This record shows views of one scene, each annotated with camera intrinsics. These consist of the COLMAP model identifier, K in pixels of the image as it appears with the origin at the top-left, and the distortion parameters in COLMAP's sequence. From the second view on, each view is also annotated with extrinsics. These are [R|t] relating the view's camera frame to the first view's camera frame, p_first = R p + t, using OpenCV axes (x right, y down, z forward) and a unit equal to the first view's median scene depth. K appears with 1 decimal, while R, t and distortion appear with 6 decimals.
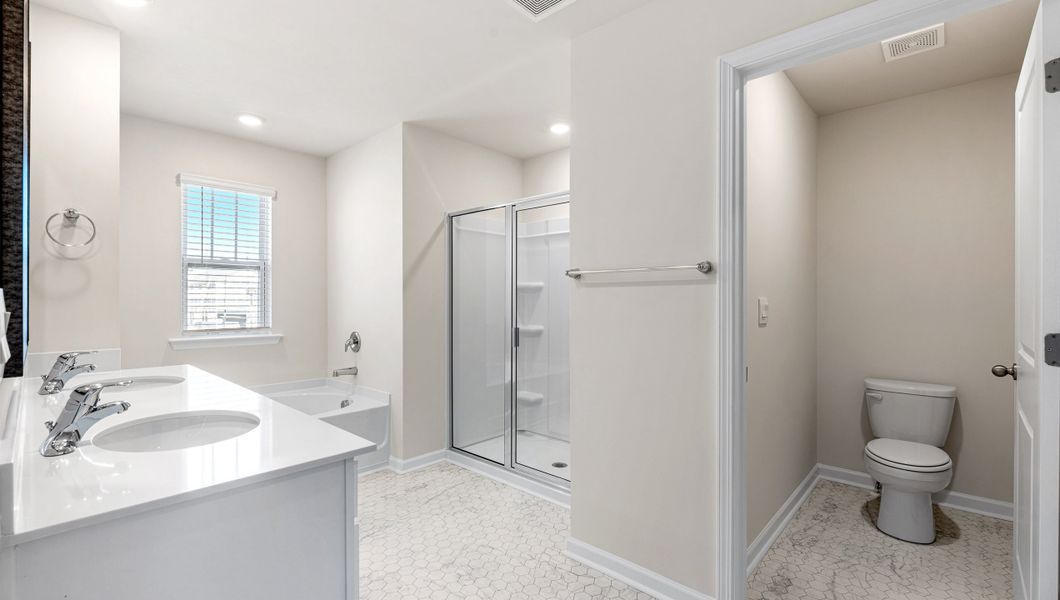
lens RADIAL K [[459.3, 0, 529.3], [0, 459.3, 299.9], [0, 0, 1]] dist [-0.022047, 0.000009]
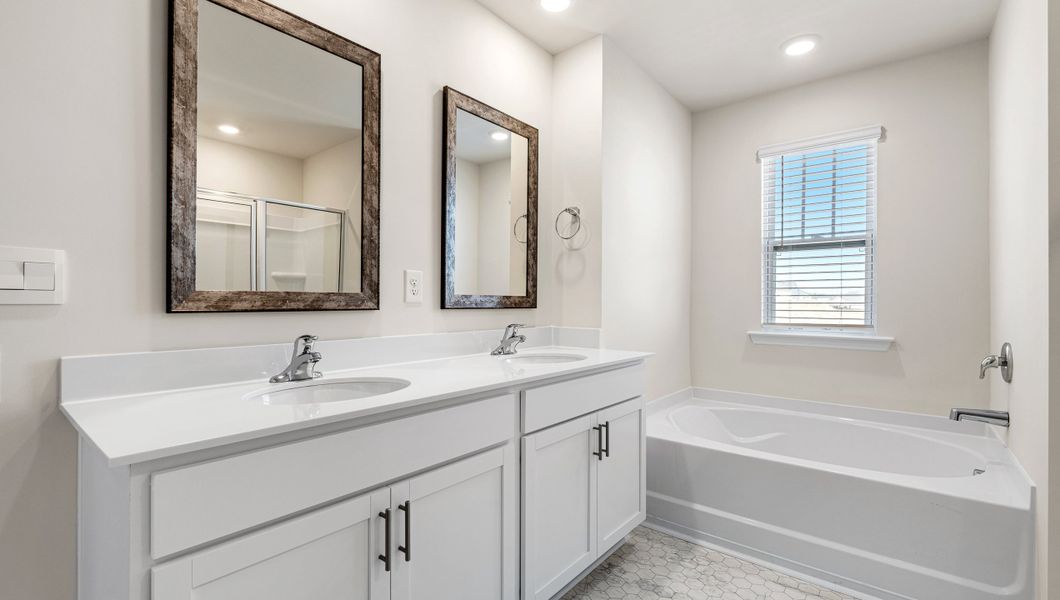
lens RADIAL K [[459.3, 0, 527.1], [0, 459.3, 292.7], [0, 0, 1]] dist [-0.022047, 0.000009]
pose [[0.052805, -0.024835, -0.998296, 0.093258], [-0.000778, 0.999689, -0.024911, 0.028632], [0.998605, 0.002092, 0.052769, 0.455054]]
